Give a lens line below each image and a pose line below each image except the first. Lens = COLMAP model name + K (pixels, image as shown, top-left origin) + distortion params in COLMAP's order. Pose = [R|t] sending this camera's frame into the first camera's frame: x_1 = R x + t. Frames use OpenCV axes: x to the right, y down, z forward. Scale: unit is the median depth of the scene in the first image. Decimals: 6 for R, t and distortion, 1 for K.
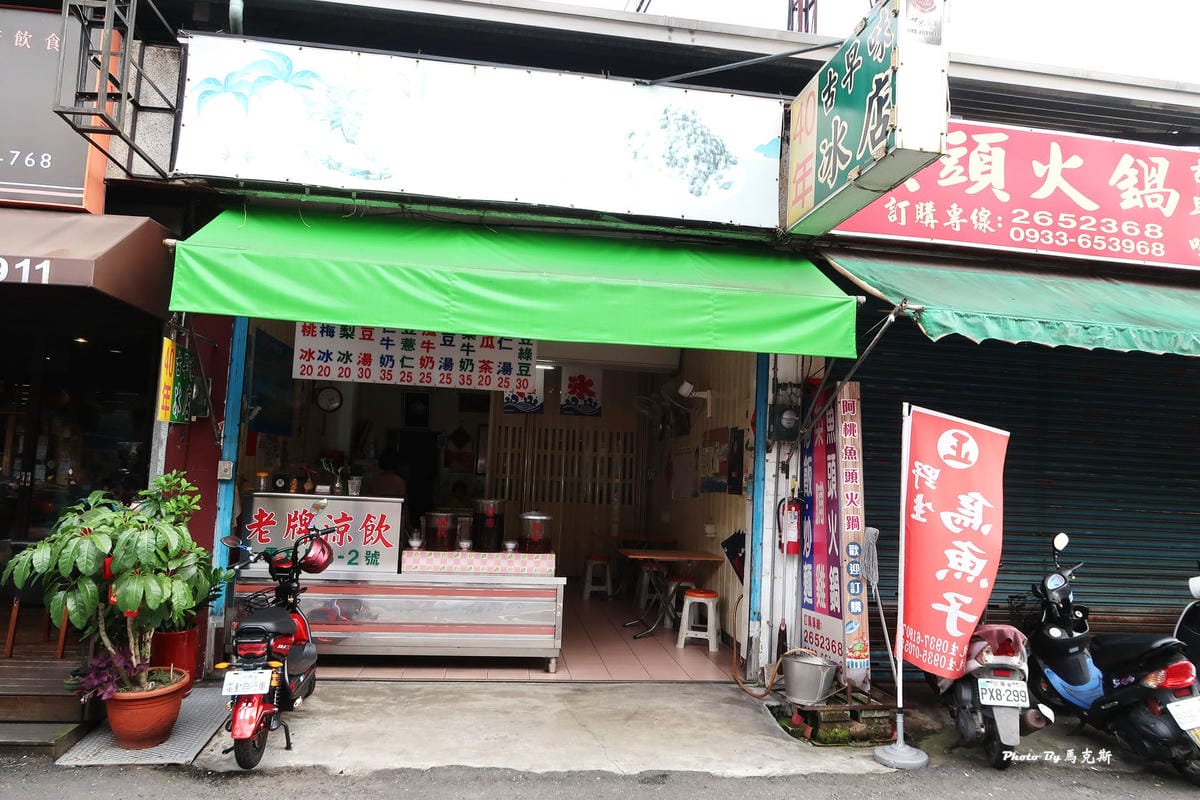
lens RADIAL K [[823.6, 0, 594.6], [0, 823.6, 397.0], [0, 0, 1]] dist [-0.023743, 0.000805]
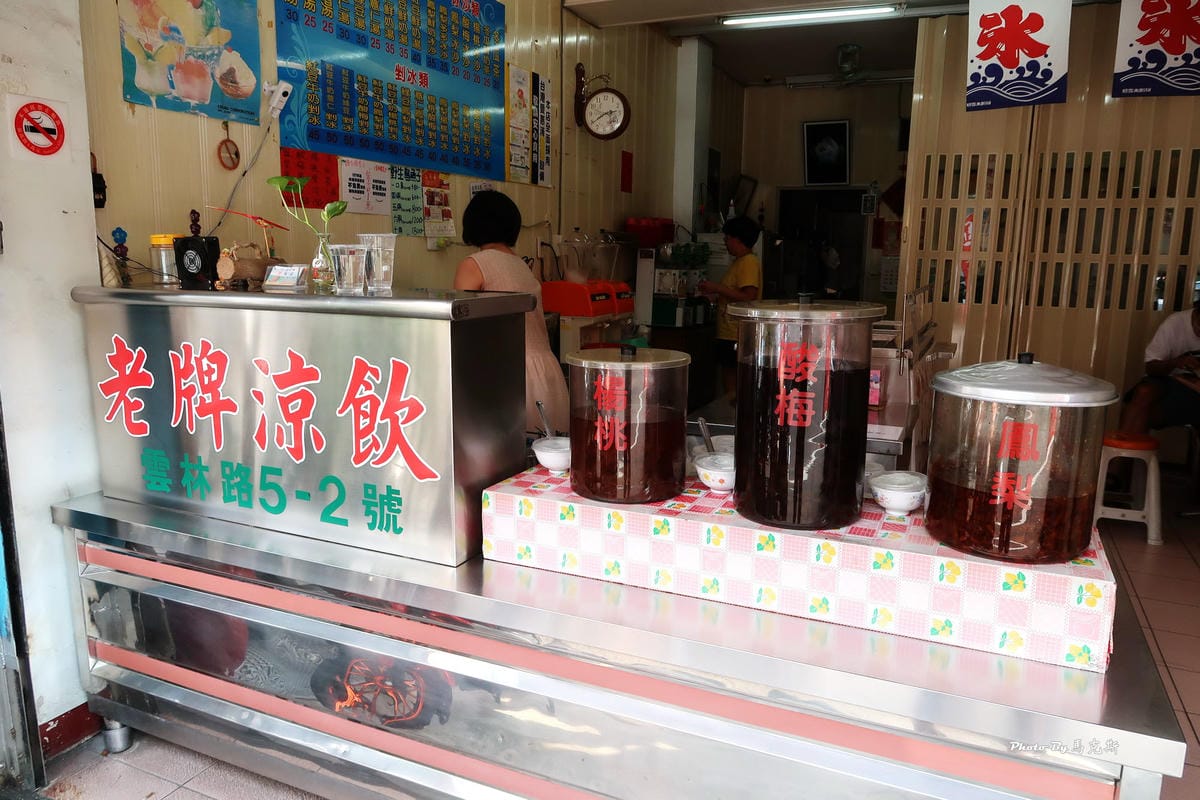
lens RADIAL K [[823.6, 0, 594.6], [0, 823.6, 397.0], [0, 0, 1]] dist [-0.023743, 0.000805]
pose [[0.841305, 0.060471, -0.537168, -0.051626], [0.070262, 0.973060, 0.219584, 0.096884], [0.535975, -0.222480, 0.814392, 0.799984]]
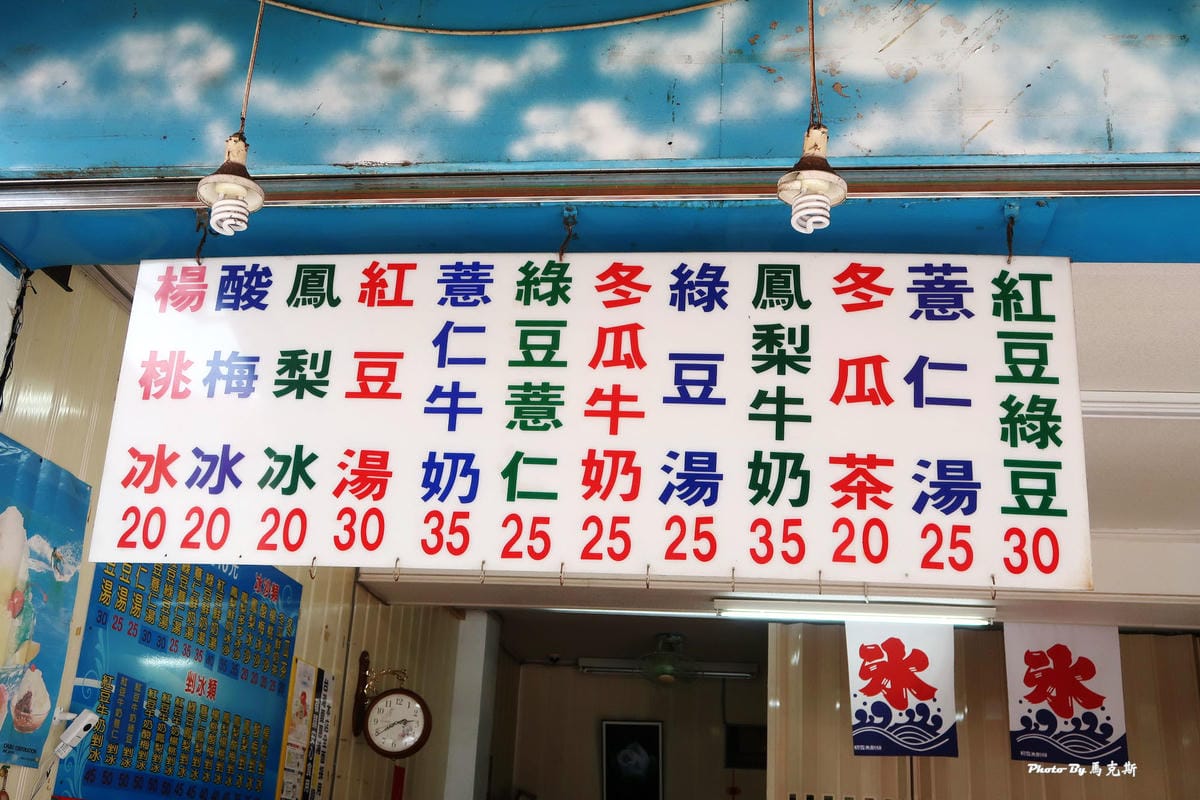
lens RADIAL K [[1295.8, 0, 600.0], [0, 1295.8, 400.0], [0, 0, 1]] dist [0.000760, -0.019969]
pose [[0.968140, -0.083211, -0.236181, -0.116147], [0.015131, 0.960890, -0.276515, 0.040425], [0.249953, 0.264132, 0.931535, 0.641348]]
